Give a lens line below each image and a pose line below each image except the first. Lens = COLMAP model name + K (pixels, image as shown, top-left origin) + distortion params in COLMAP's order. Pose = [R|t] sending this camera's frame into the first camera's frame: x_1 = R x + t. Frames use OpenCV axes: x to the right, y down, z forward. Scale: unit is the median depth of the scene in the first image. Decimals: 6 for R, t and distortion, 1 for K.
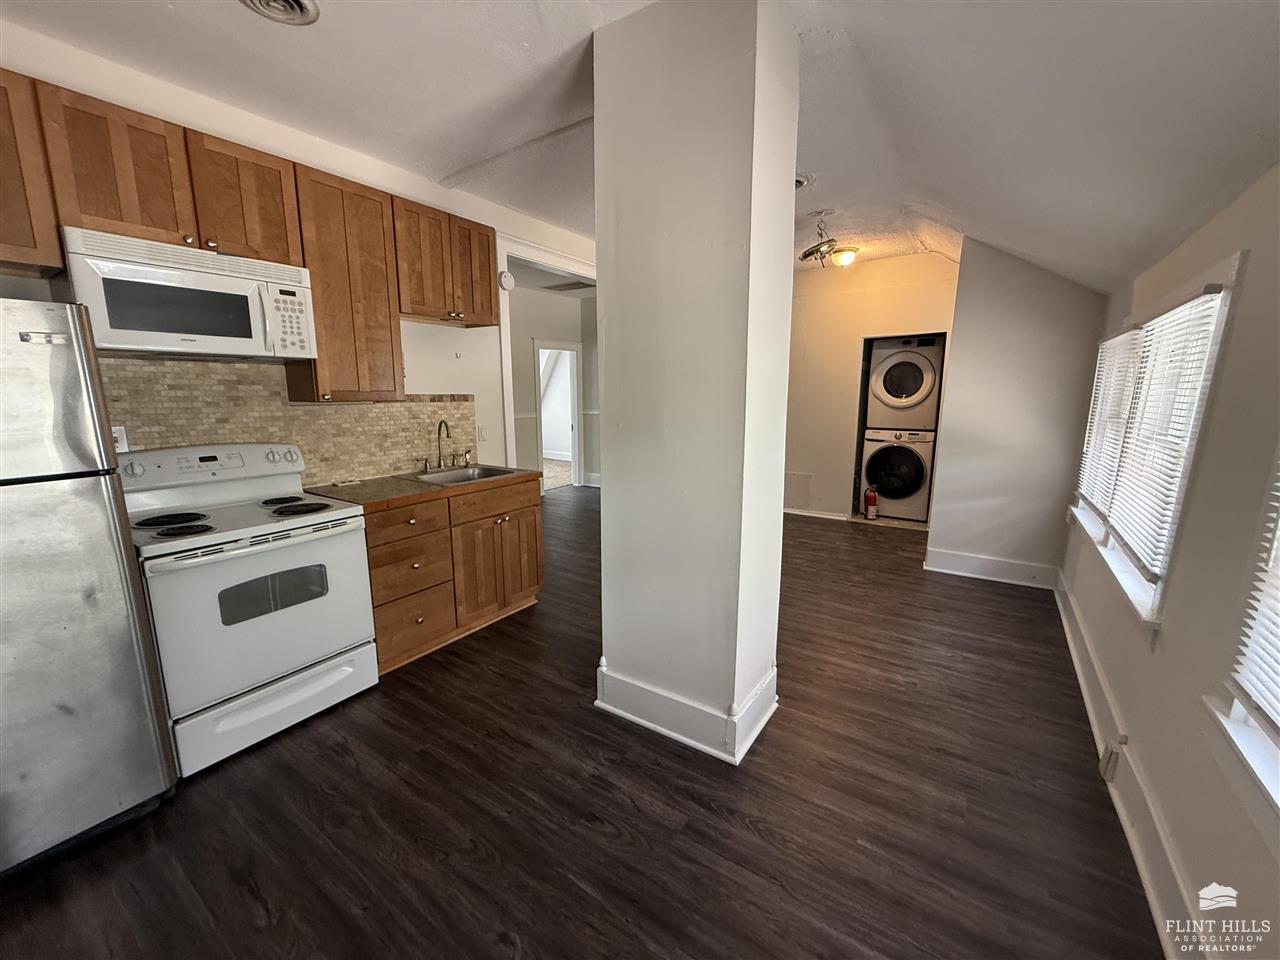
lens RADIAL K [[513.3, 0, 637.9], [0, 513.3, 484.7], [0, 0, 1]] dist [-0.000836, -0.000048]
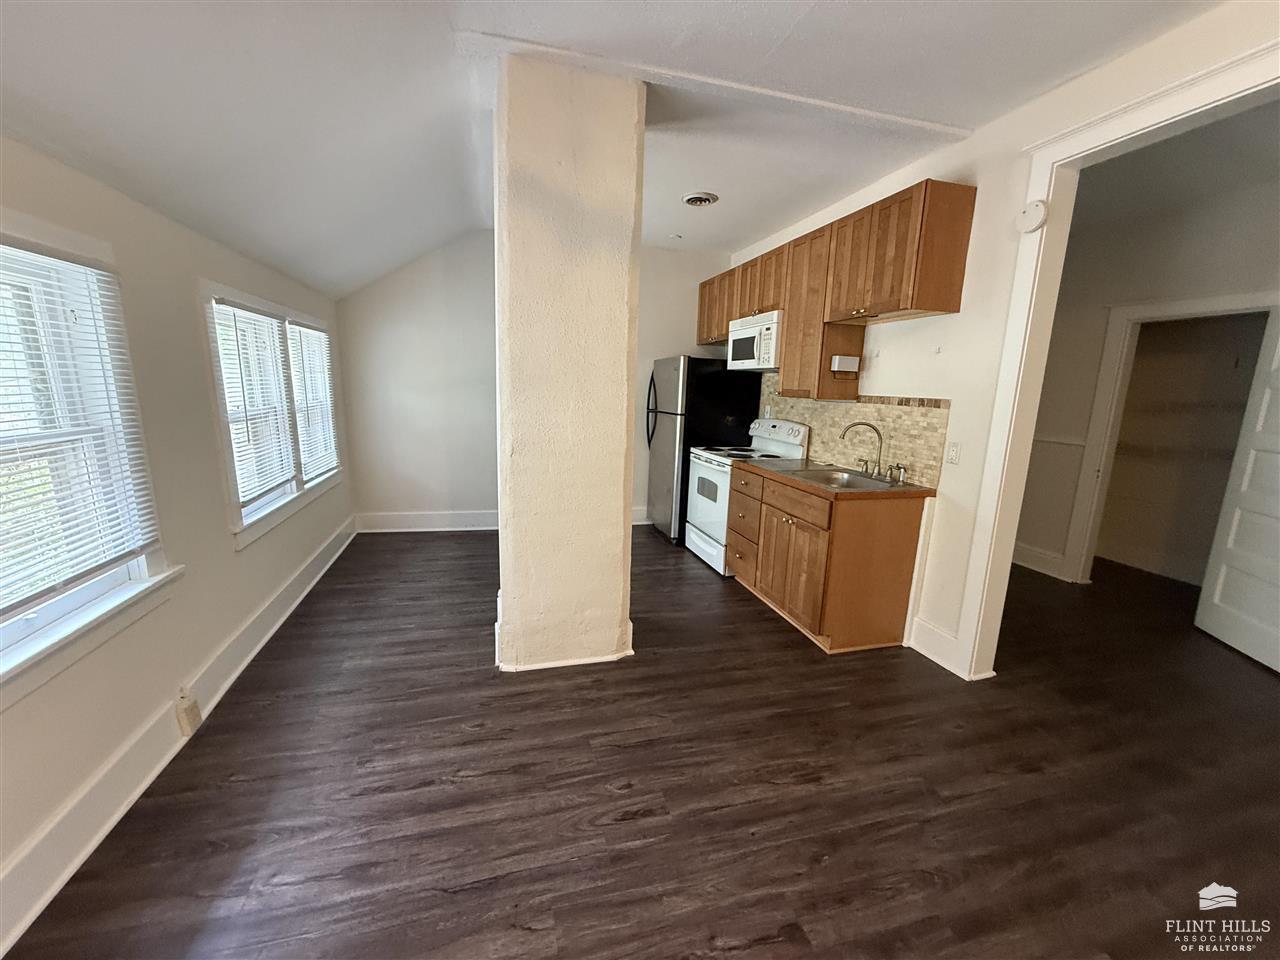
lens RADIAL K [[513.3, 0, 637.2], [0, 513.3, 480.3], [0, 0, 1]] dist [-0.000836, -0.000048]
pose [[-0.644579, 0.122897, -0.754596, 0.666202], [-0.166498, 0.940742, 0.295436, -0.250588], [0.746188, 0.316070, -0.585920, 1.351306]]
